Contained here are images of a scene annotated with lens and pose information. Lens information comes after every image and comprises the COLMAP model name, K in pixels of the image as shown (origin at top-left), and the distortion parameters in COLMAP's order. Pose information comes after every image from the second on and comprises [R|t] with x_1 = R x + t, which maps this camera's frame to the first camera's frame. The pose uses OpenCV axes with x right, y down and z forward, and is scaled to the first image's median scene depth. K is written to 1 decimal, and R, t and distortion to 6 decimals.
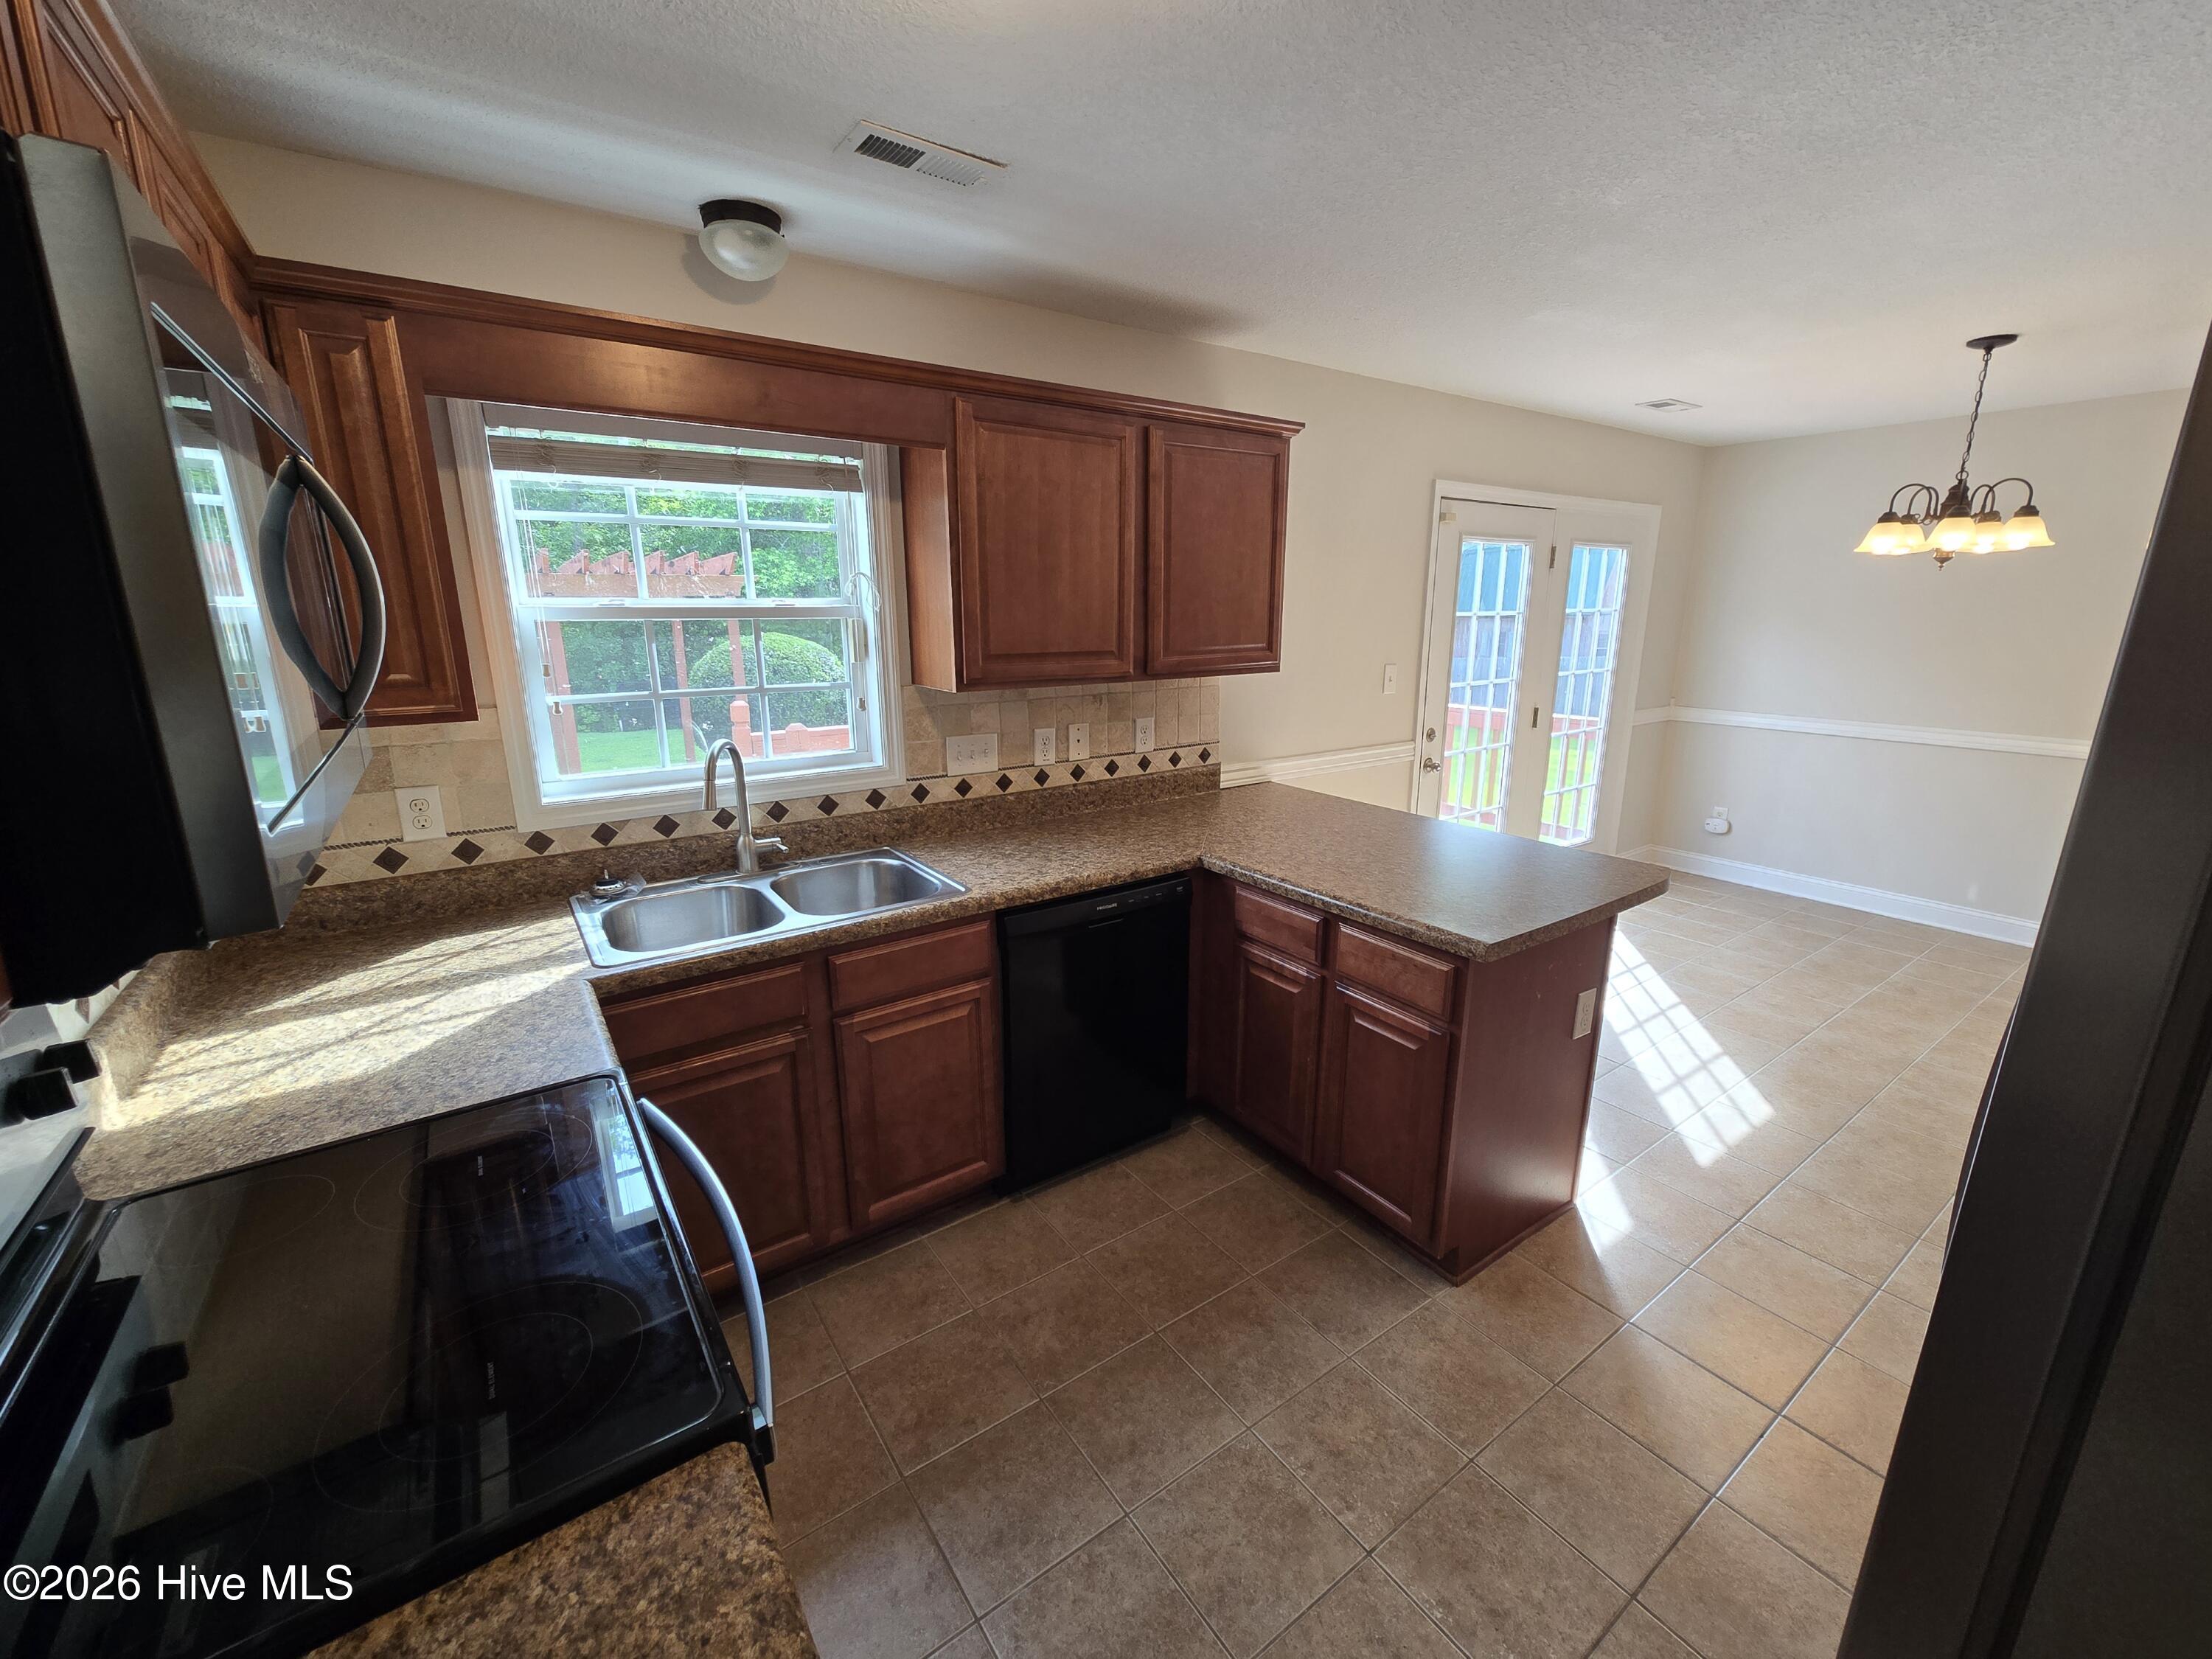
lens RADIAL K [[909.4, 0, 1106.4], [0, 909.4, 831.0], [0, 0, 1]] dist [0.003454, -0.001753]
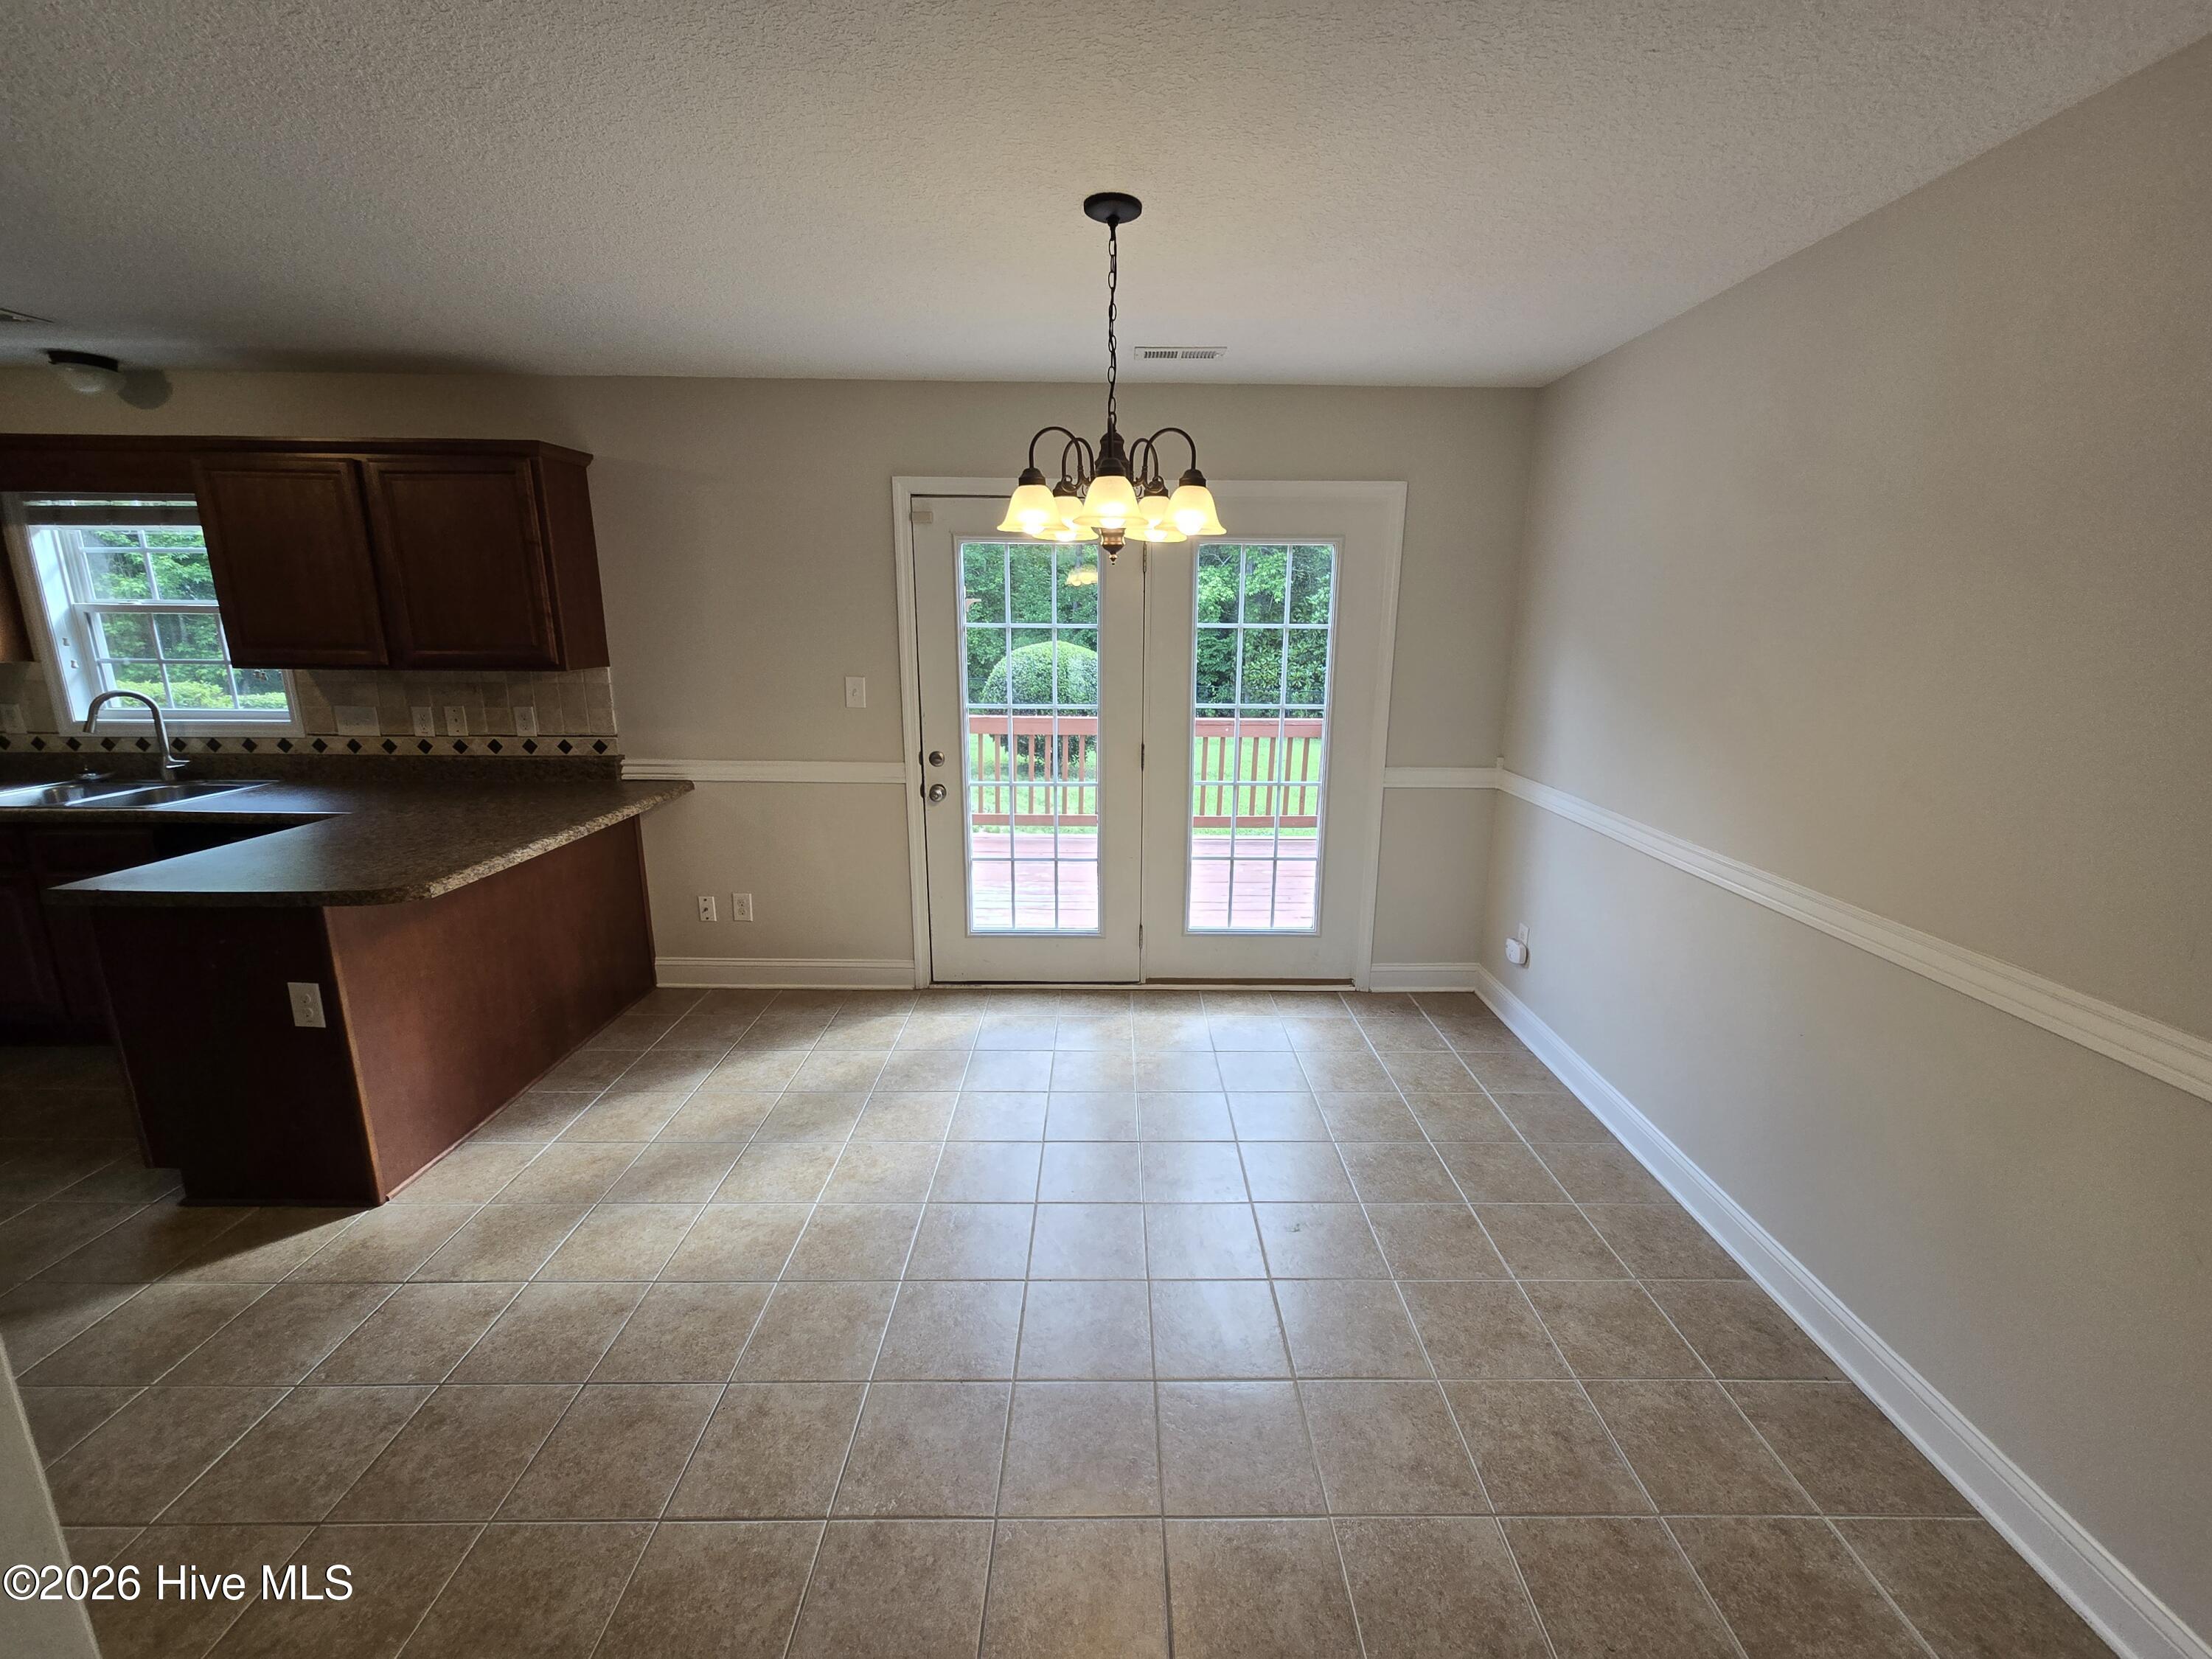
lens RADIAL K [[909.4, 0, 1113.4], [0, 909.4, 815.0], [0, 0, 1]] dist [0.003454, -0.001753]
pose [[0.818676, 0.135526, -0.558035, 1.387245], [-0.150429, 0.988431, 0.019364, -0.130611], [0.554203, 0.068092, 0.829592, 0.497813]]
